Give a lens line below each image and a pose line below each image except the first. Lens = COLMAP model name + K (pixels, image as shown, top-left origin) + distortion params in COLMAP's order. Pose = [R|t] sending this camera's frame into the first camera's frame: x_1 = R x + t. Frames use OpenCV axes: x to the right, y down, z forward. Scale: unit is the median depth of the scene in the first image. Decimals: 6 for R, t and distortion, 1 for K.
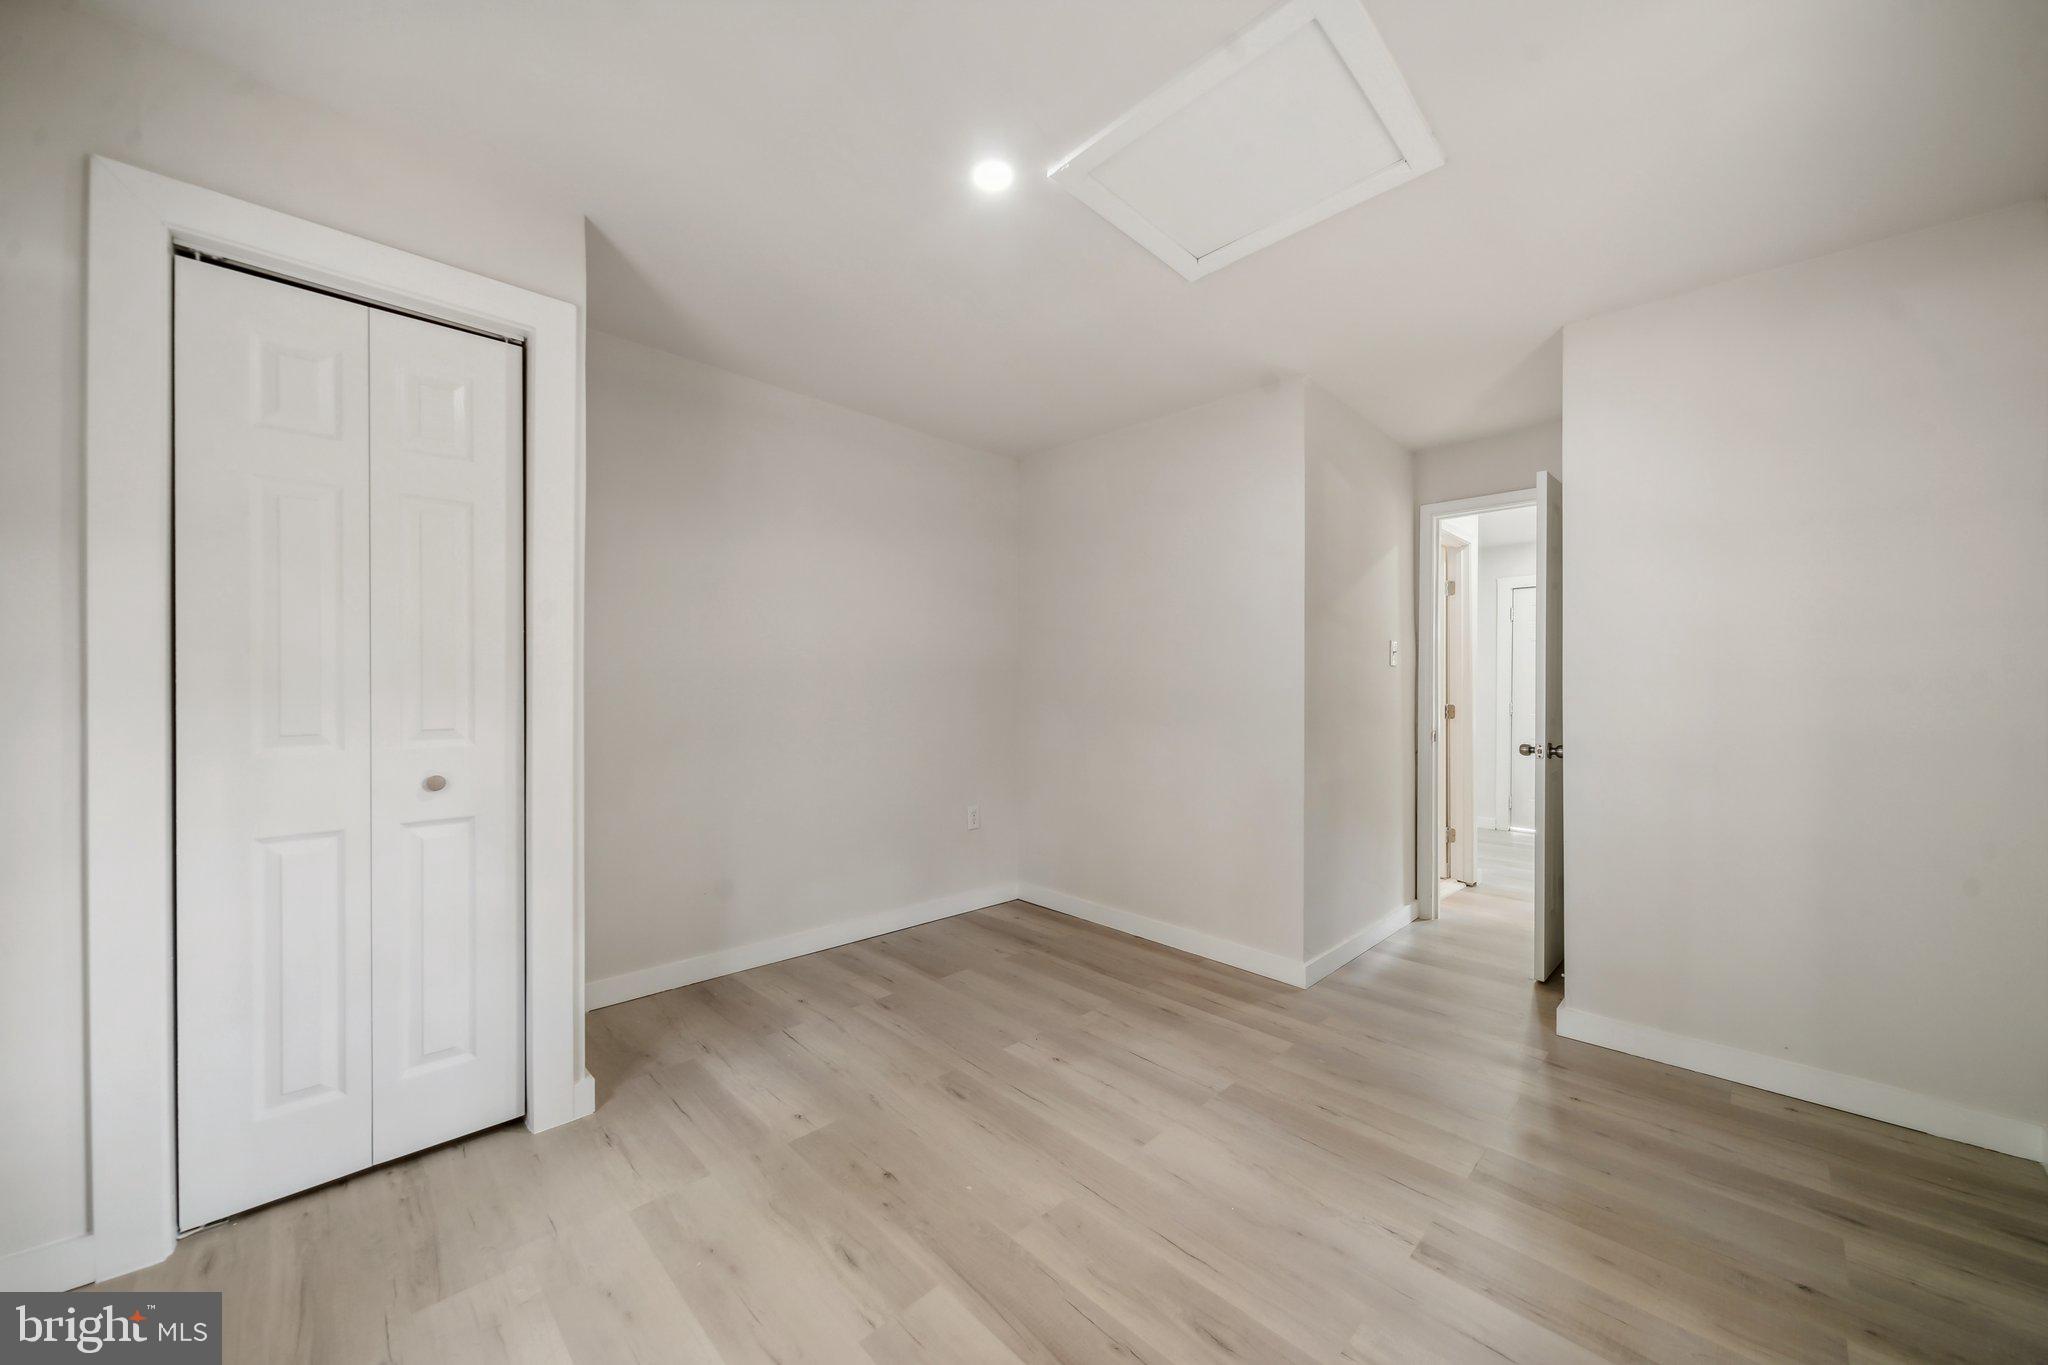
lens RADIAL K [[746.3, 0, 1032.3], [0, 746.3, 684.7], [0, 0, 1]] dist [-0.001939, -0.000277]
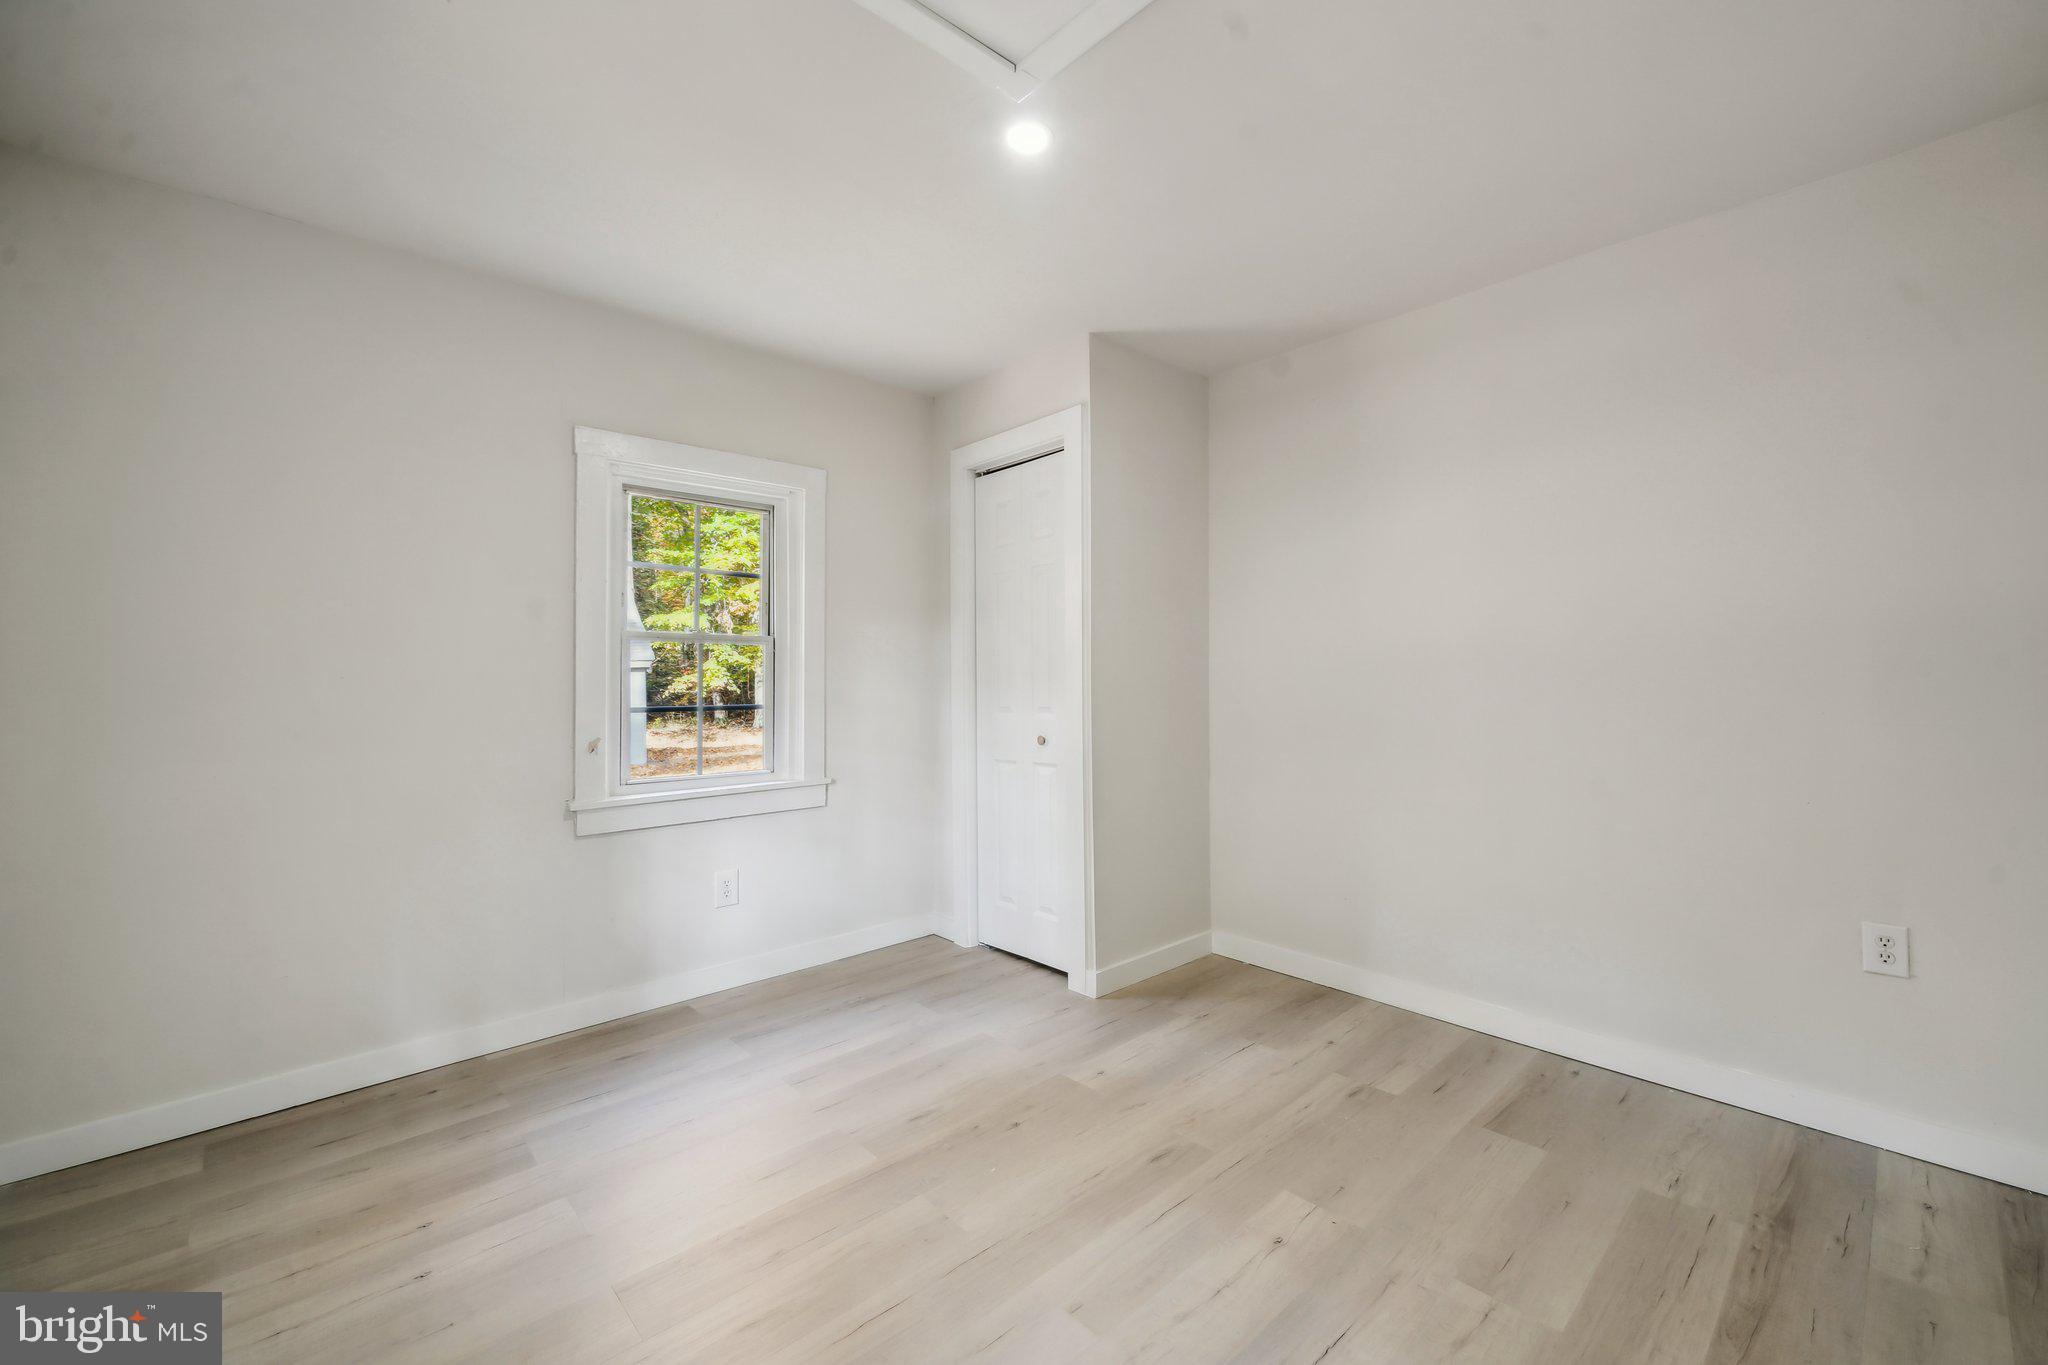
lens RADIAL K [[805.6, 0, 1020.6], [0, 805.6, 686.6], [0, 0, 1]] dist [-0.007972, -0.000243]
pose [[-0.032858, 0.006207, -0.999441, 0.754223], [0.007806, 0.999952, 0.005953, 0.001249], [0.999430, -0.007606, -0.032905, 0.799793]]
